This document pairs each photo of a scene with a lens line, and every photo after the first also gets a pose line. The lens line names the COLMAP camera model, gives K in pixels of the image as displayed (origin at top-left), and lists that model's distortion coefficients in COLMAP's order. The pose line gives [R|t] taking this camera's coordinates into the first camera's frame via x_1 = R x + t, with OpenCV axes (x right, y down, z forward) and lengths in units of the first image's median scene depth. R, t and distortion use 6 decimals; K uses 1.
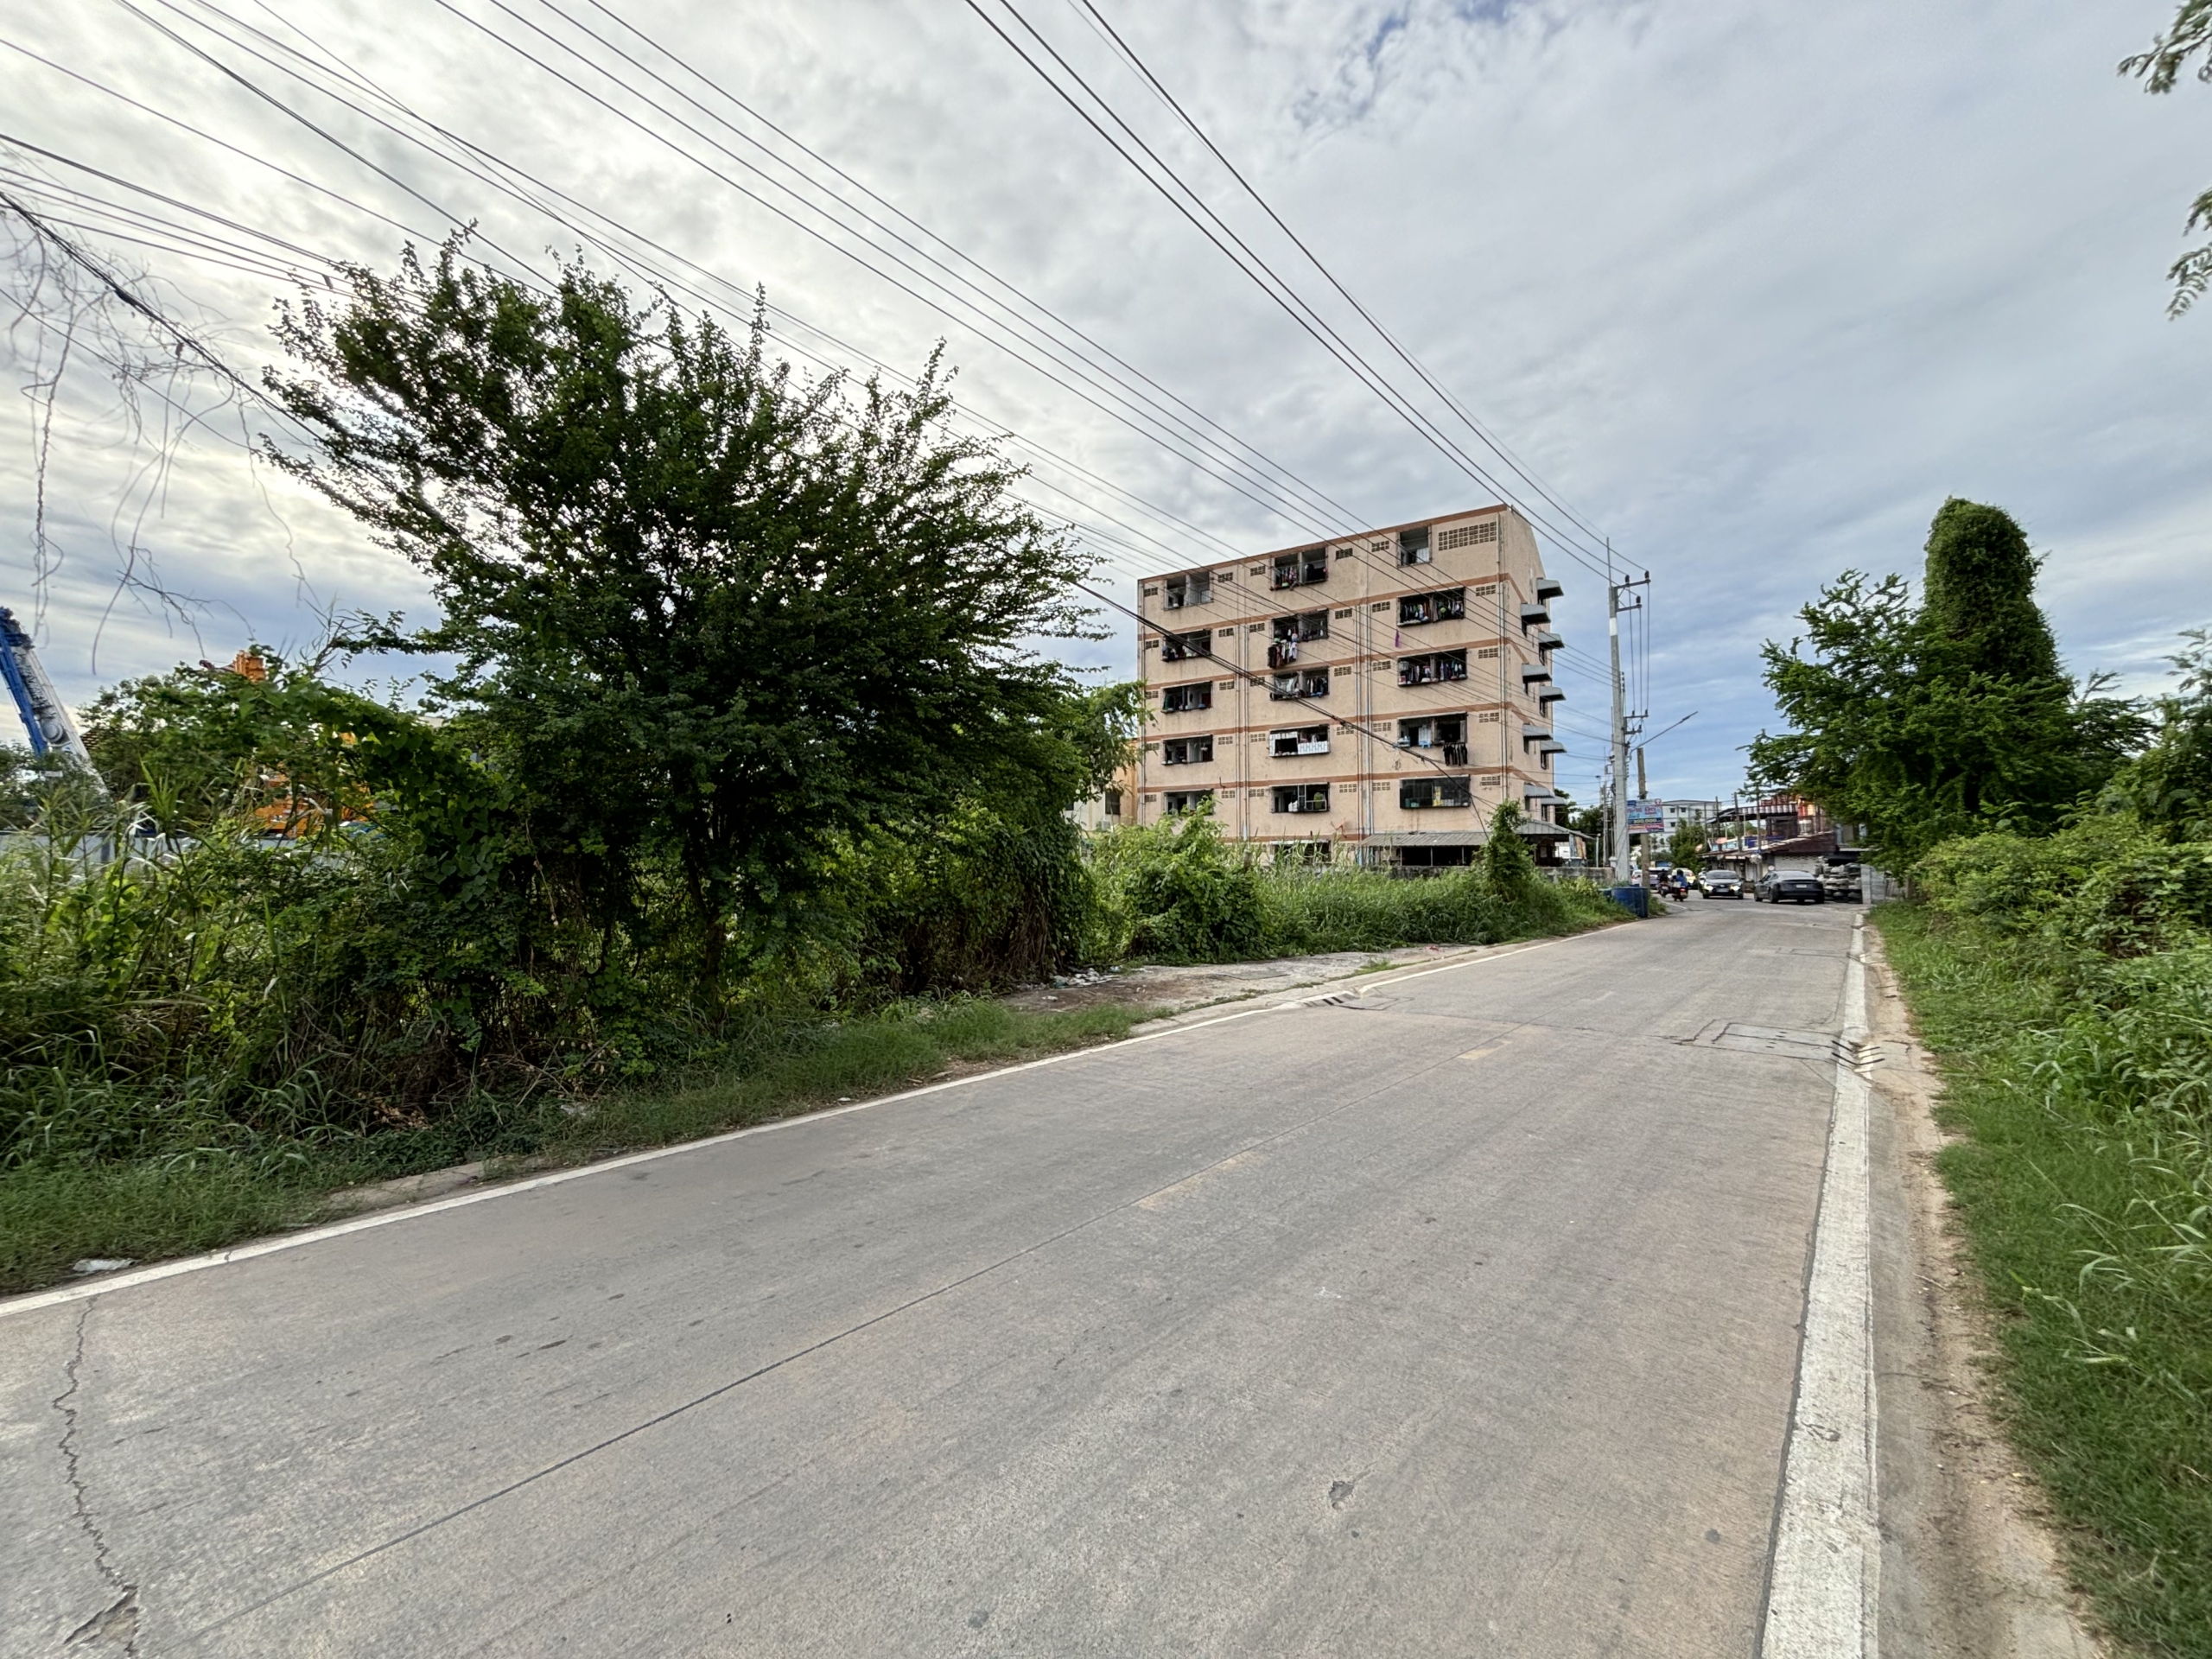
lens RADIAL K [[895.6, 0, 1102.8], [0, 895.6, 825.9], [0, 0, 1]] dist [0.000050, 0.000961]
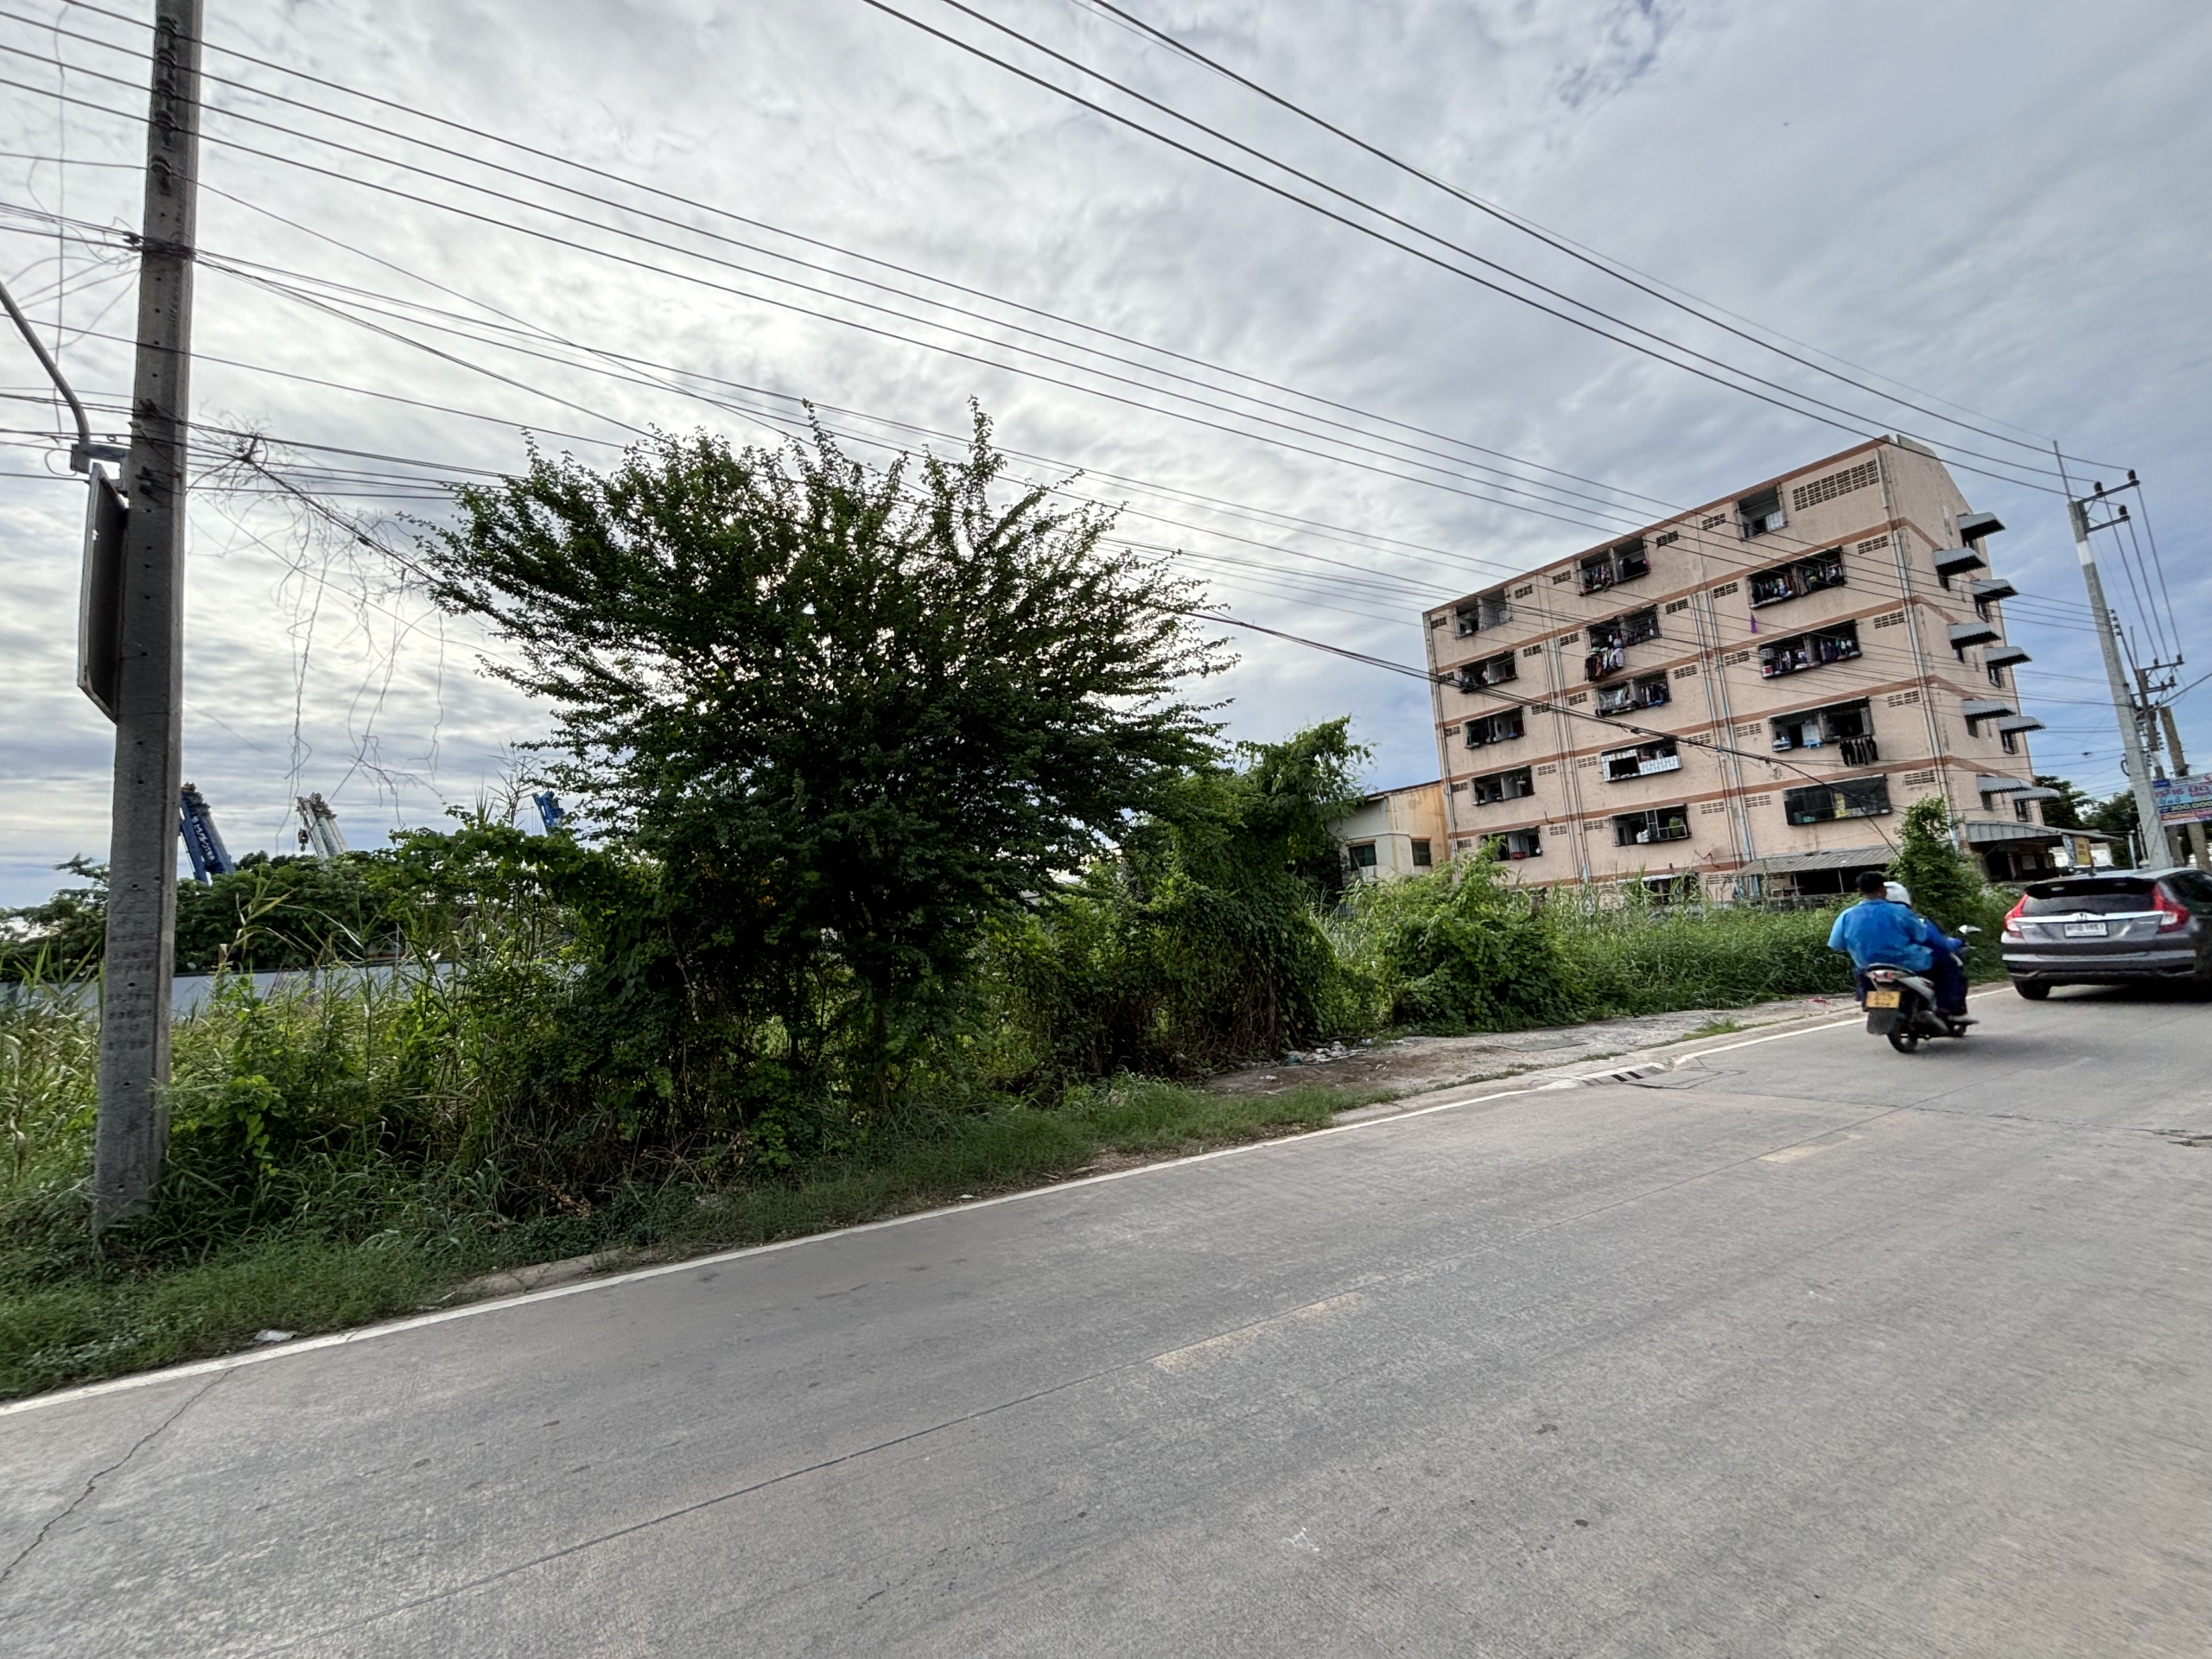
lens RADIAL K [[895.6, 0, 1110.3], [0, 895.6, 820.6], [0, 0, 1]] dist [0.000050, 0.000961]
pose [[0.932244, -0.110677, -0.344486, 0.129673], [0.082508, 0.992011, -0.095434, 0.008867], [0.352296, 0.060545, 0.933928, 0.087376]]
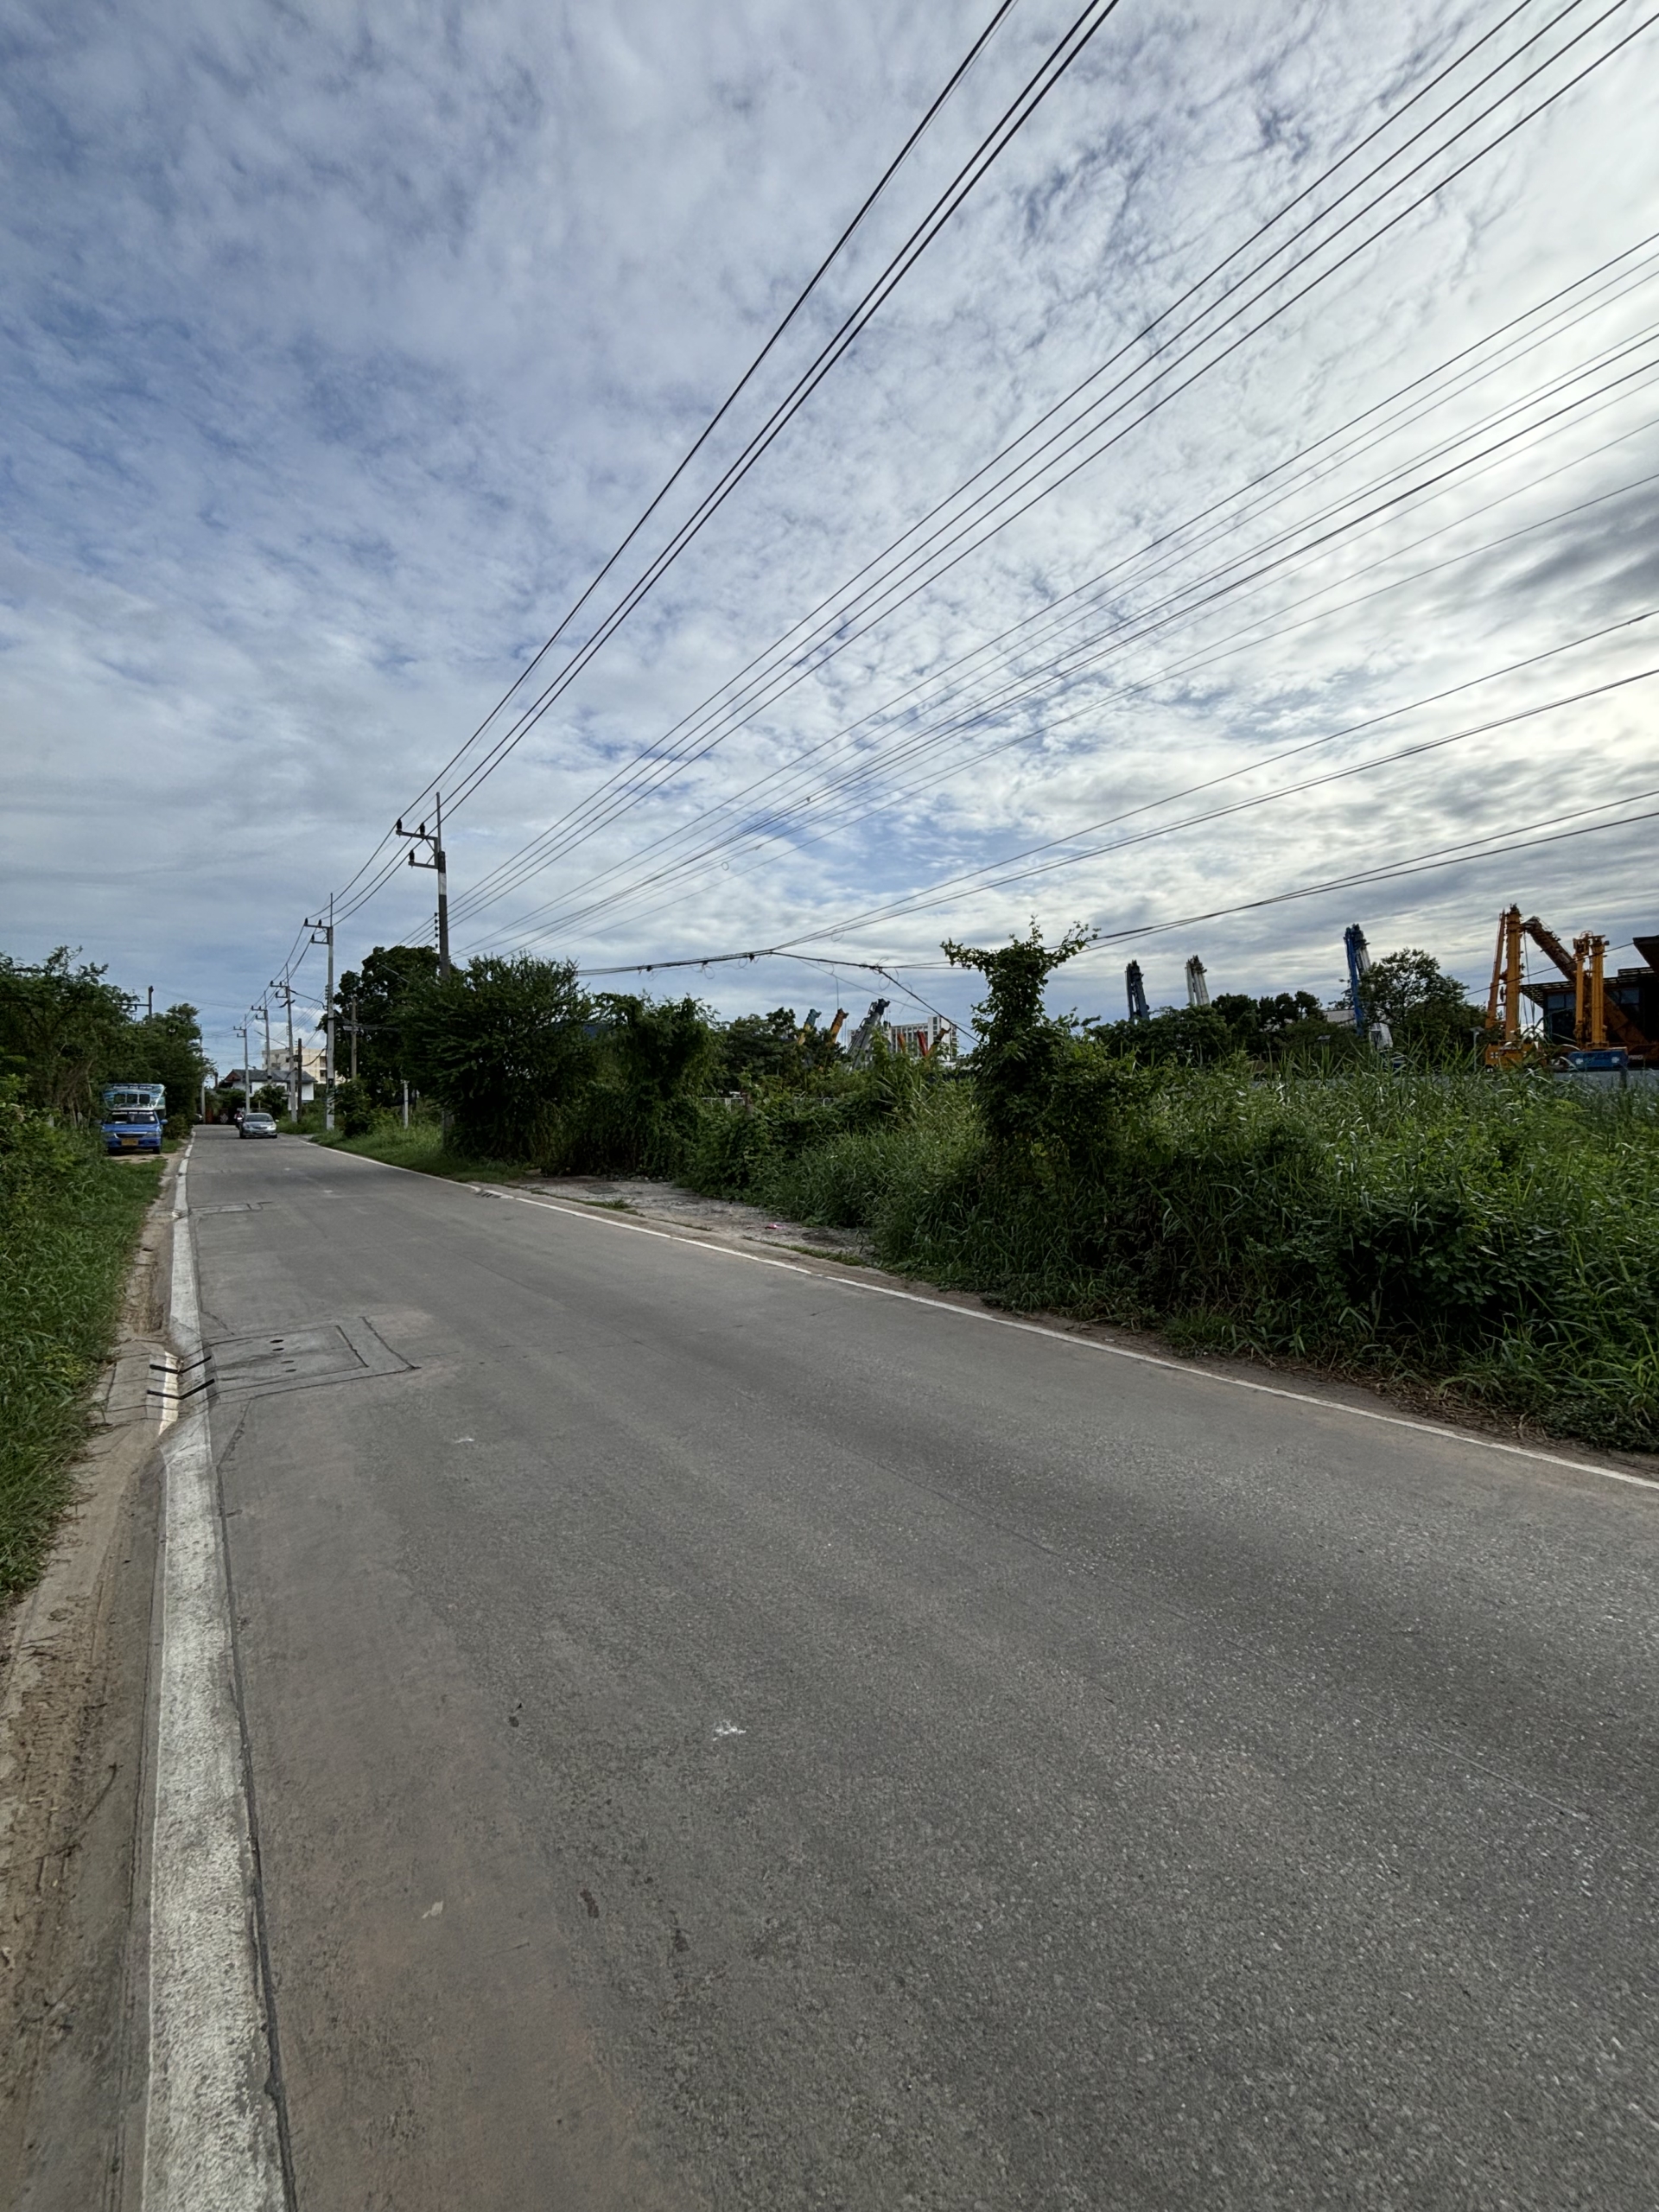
lens RADIAL K [[895.6, 0, 831.2], [0, 895.6, 1105.0], [0, 0, 1]] dist [0.000050, 0.000961]
pose [[-0.238943, 0.002335, -0.971031, 1.426124], [0.057808, 0.998258, -0.011825, 0.074229], [0.969311, -0.058959, -0.238662, 1.683859]]
